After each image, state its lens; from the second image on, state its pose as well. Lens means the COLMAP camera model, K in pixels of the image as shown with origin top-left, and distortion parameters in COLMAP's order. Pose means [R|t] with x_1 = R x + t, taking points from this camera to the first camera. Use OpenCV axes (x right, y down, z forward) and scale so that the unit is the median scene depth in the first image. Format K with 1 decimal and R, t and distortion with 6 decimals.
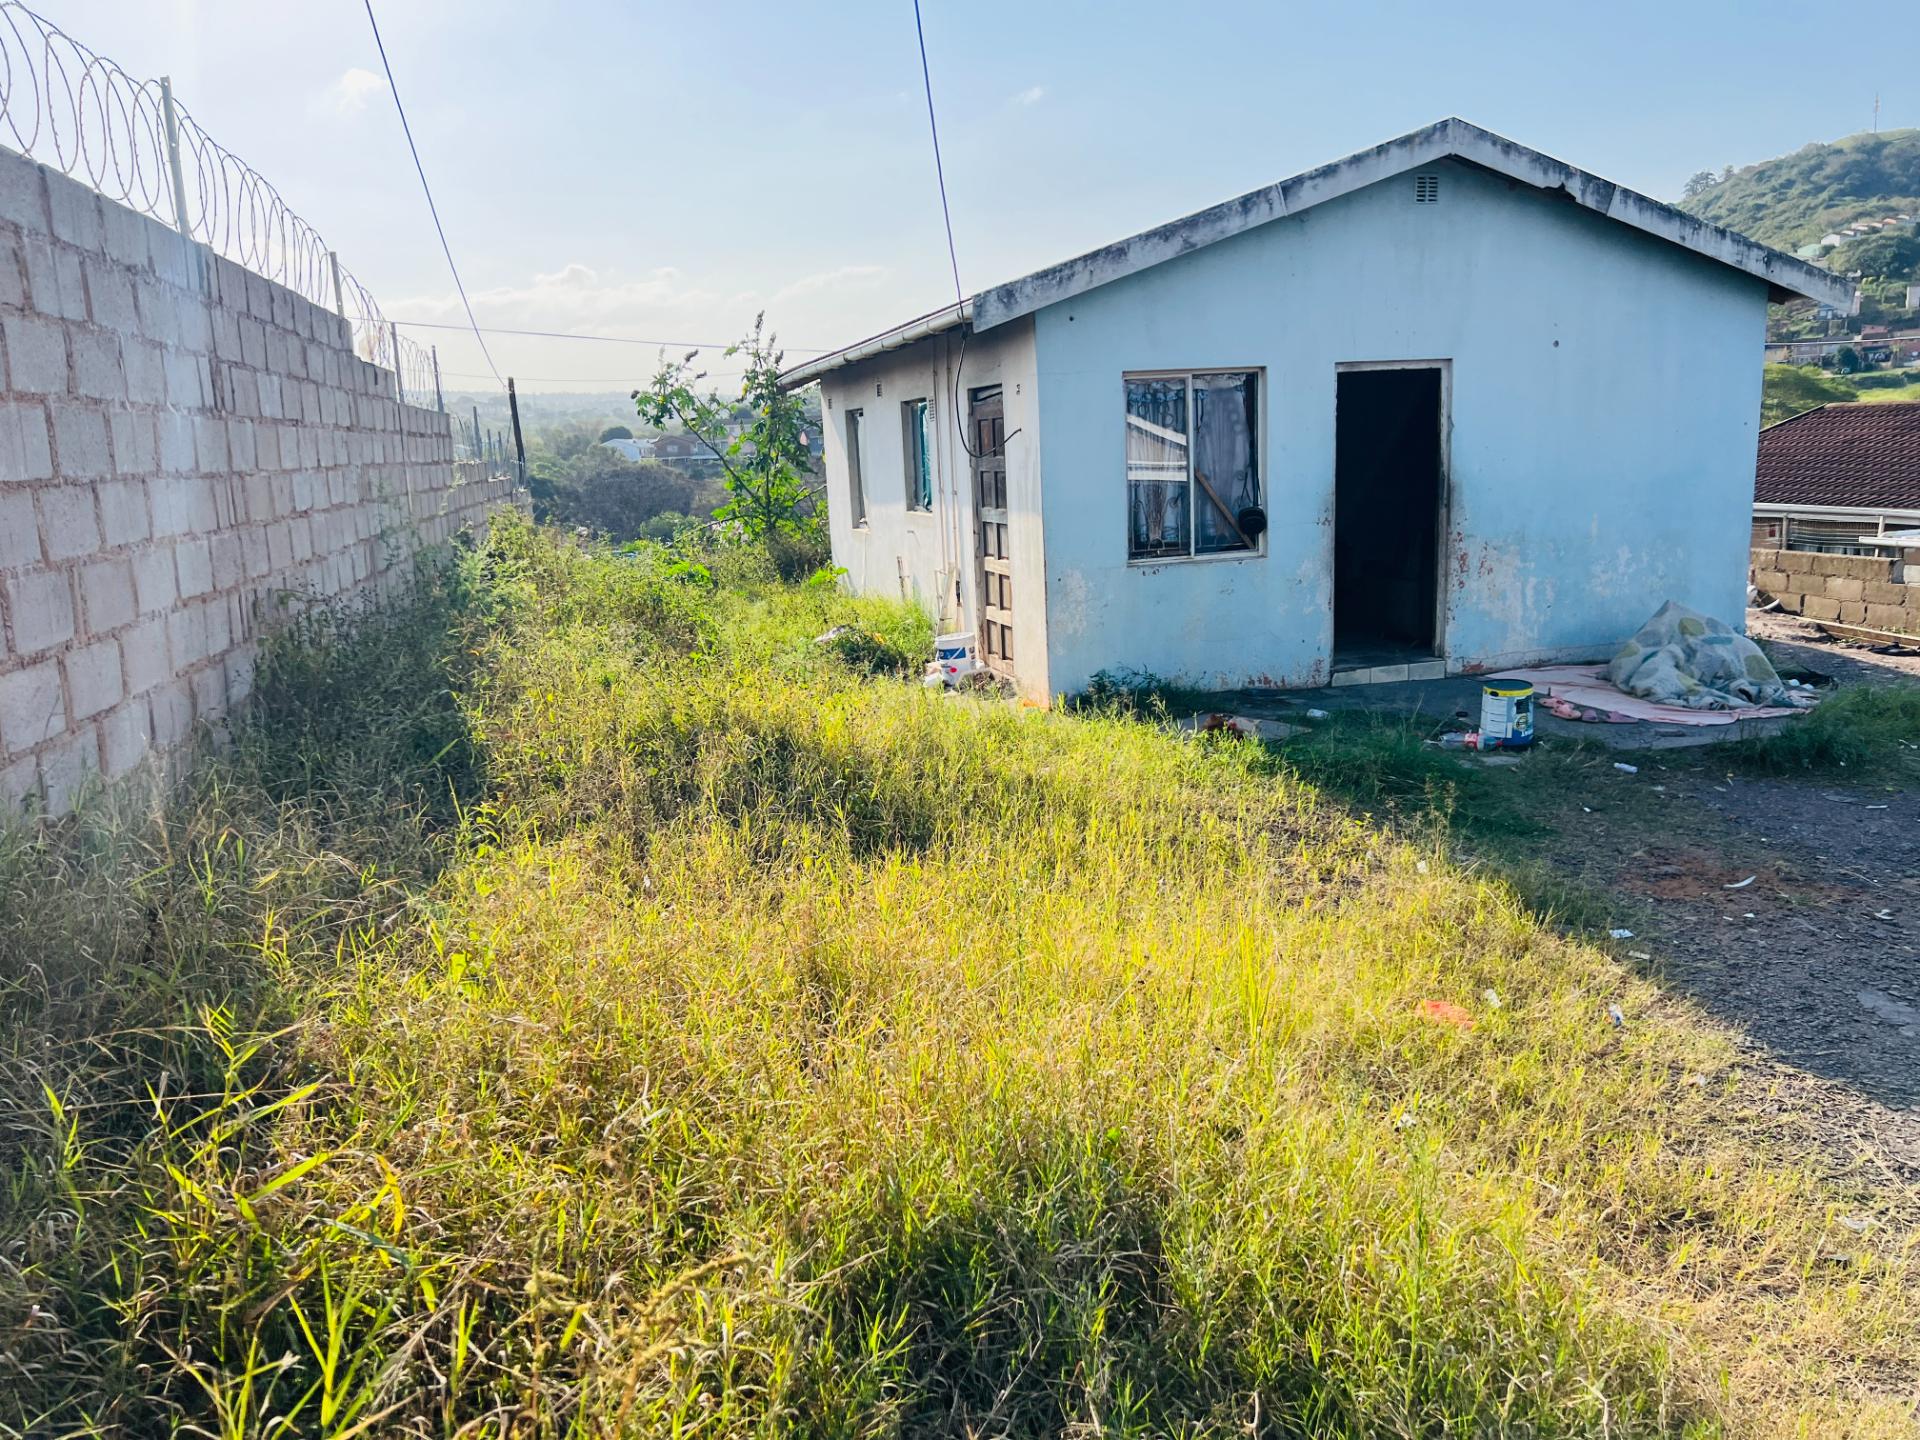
lens RADIAL K [[1468.5, 0, 961.9], [0, 1468.5, 753.0], [0, 0, 1]] dist [0.071921, -0.124823]
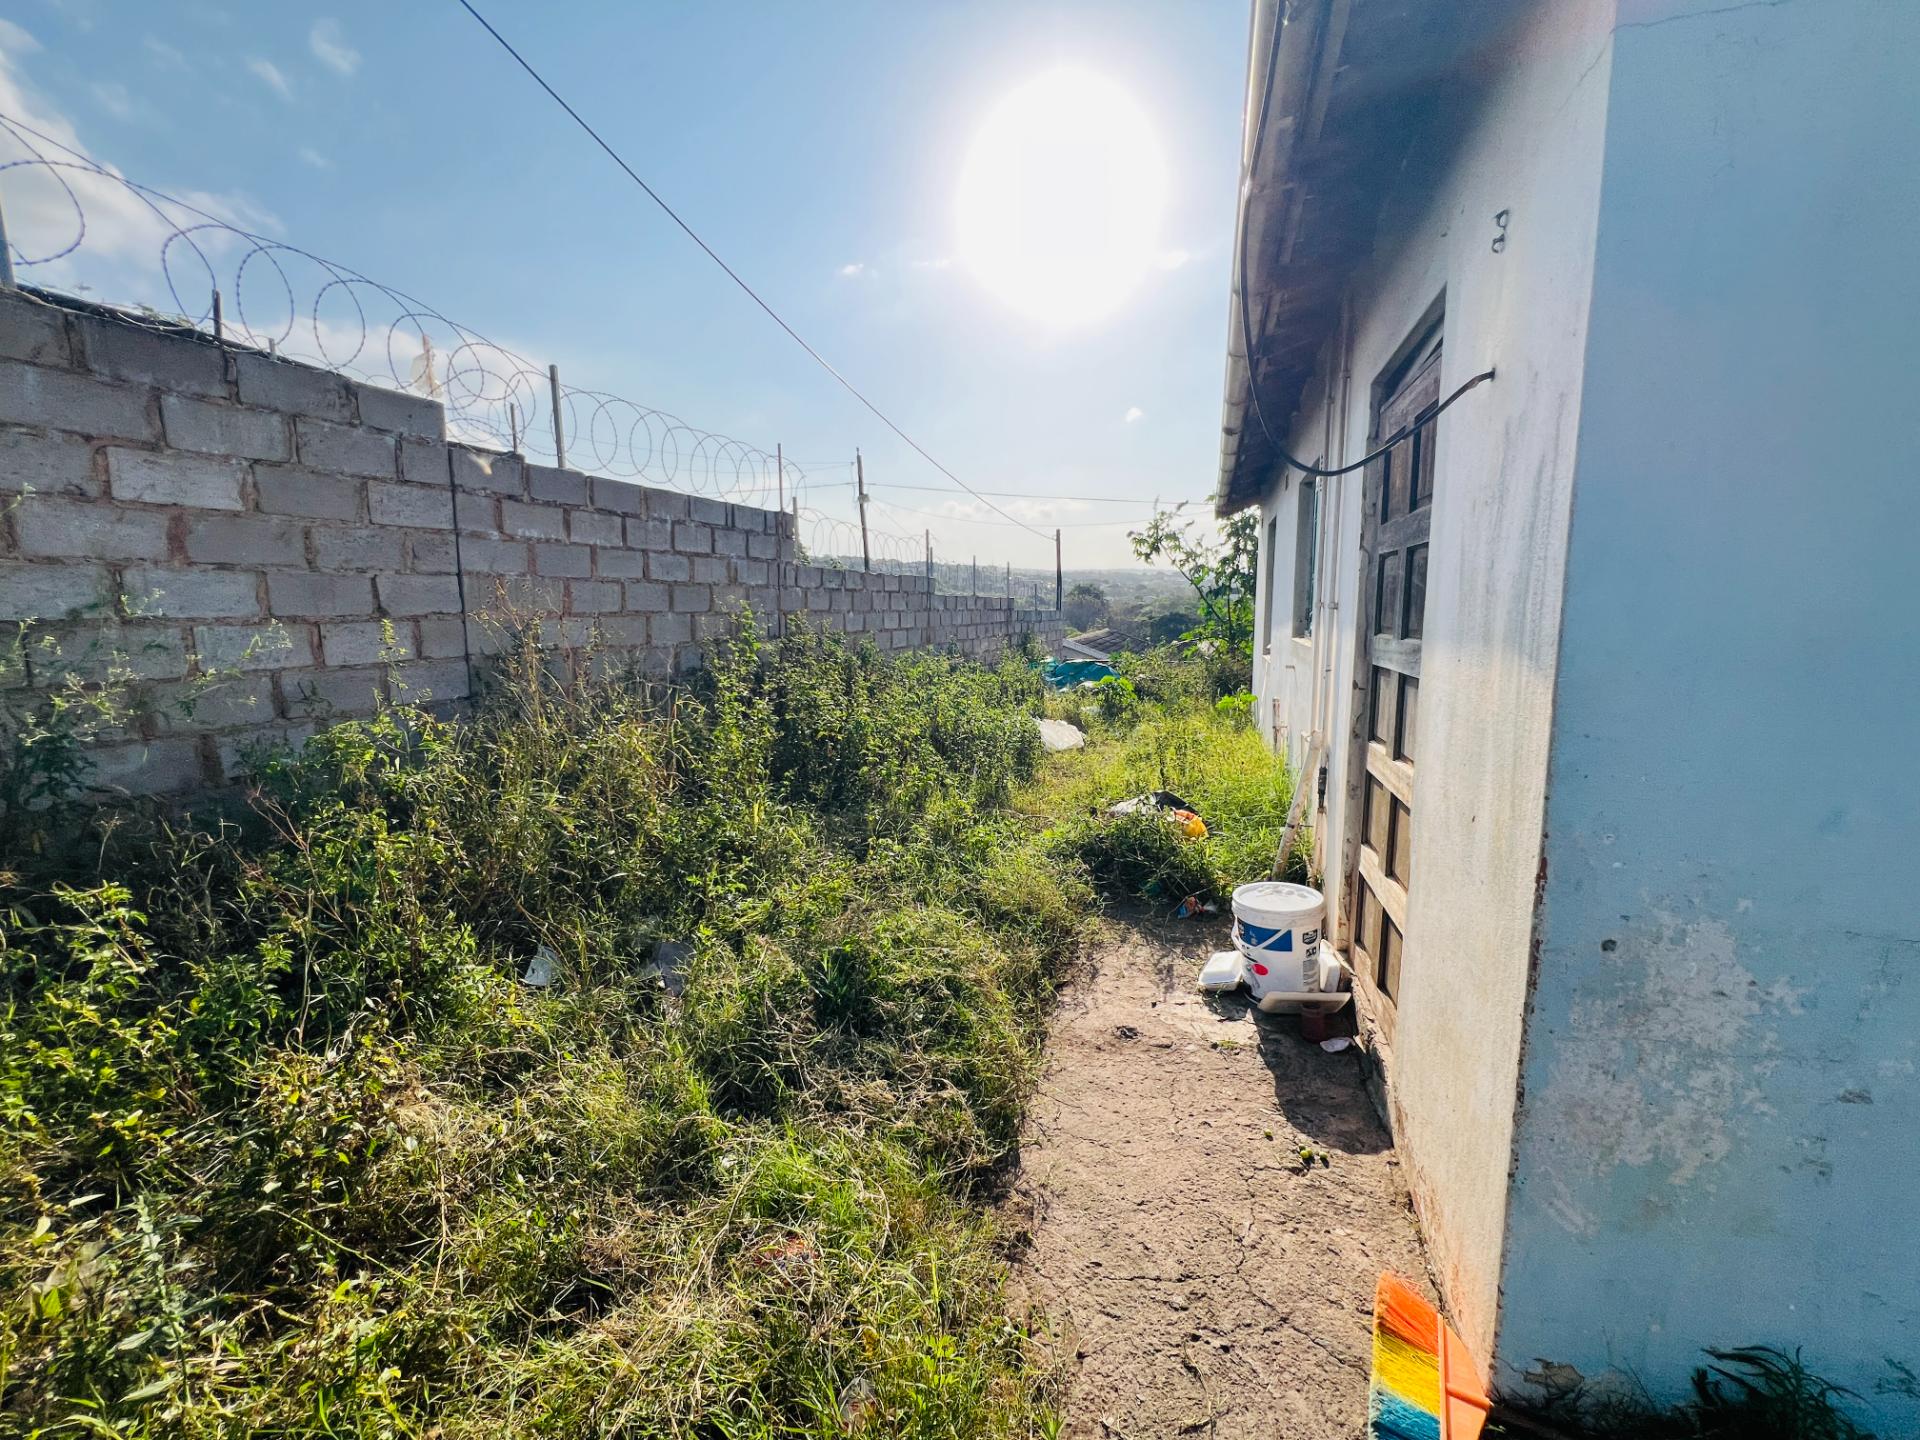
lens RADIAL K [[765.7, 0, 953.9], [0, 765.7, 710.3], [0, 0, 1]] dist [-0.001903, -0.000230]
pose [[0.835813, 0.110371, -0.537806, 0.034726], [-0.141680, 0.989766, -0.017062, -0.120458], [0.530418, 0.090457, 0.842896, 0.727967]]
